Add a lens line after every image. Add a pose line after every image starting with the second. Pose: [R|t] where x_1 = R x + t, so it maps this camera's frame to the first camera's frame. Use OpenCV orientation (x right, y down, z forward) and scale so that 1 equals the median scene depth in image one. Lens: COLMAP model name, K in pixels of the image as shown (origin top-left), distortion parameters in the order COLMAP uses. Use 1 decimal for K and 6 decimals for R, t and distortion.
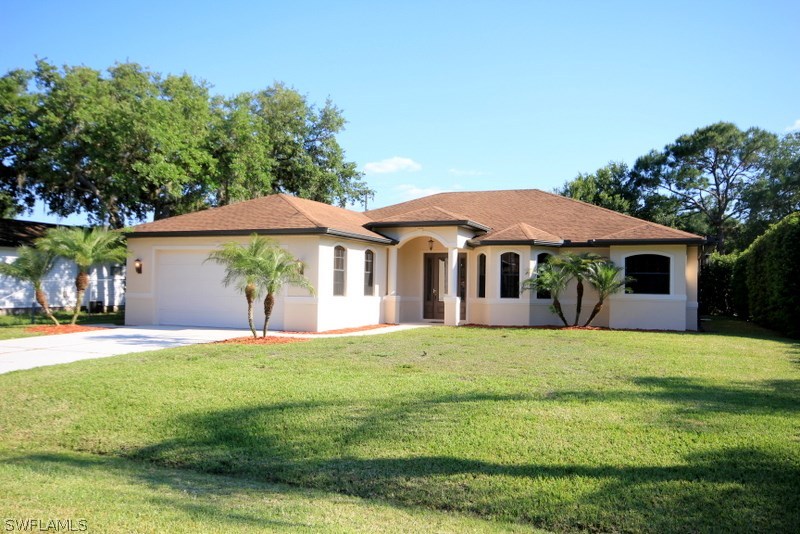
lens RADIAL K [[721.8, 0, 400.0], [0, 721.8, 267.0], [0, 0, 1]] dist [0.080262, 0.003973]
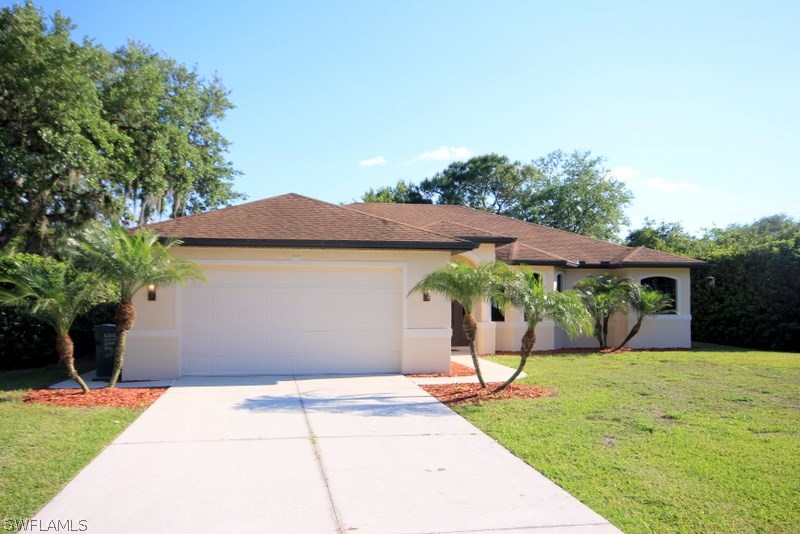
lens RADIAL K [[721.8, 0, 400.0], [0, 721.8, 267.0], [0, 0, 1]] dist [0.080262, 0.003973]
pose [[0.834434, 0.013235, 0.550949, -0.501052], [-0.003328, 0.999814, -0.018978, -0.009435], [-0.551098, 0.014002, 0.834323, 0.306603]]
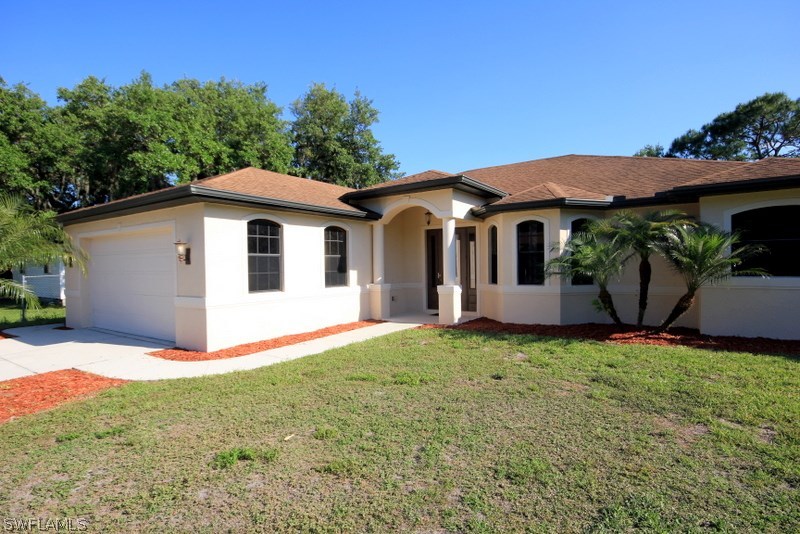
lens RADIAL K [[412.8, 0, 396.1], [0, 412.8, 268.4], [0, 0, 1]] dist [0.011878, -0.001378]
pose [[0.973381, -0.028148, -0.227457, 0.114710], [0.036946, 0.998721, 0.034512, 0.007532], [0.226195, -0.041997, 0.973176, 0.571393]]
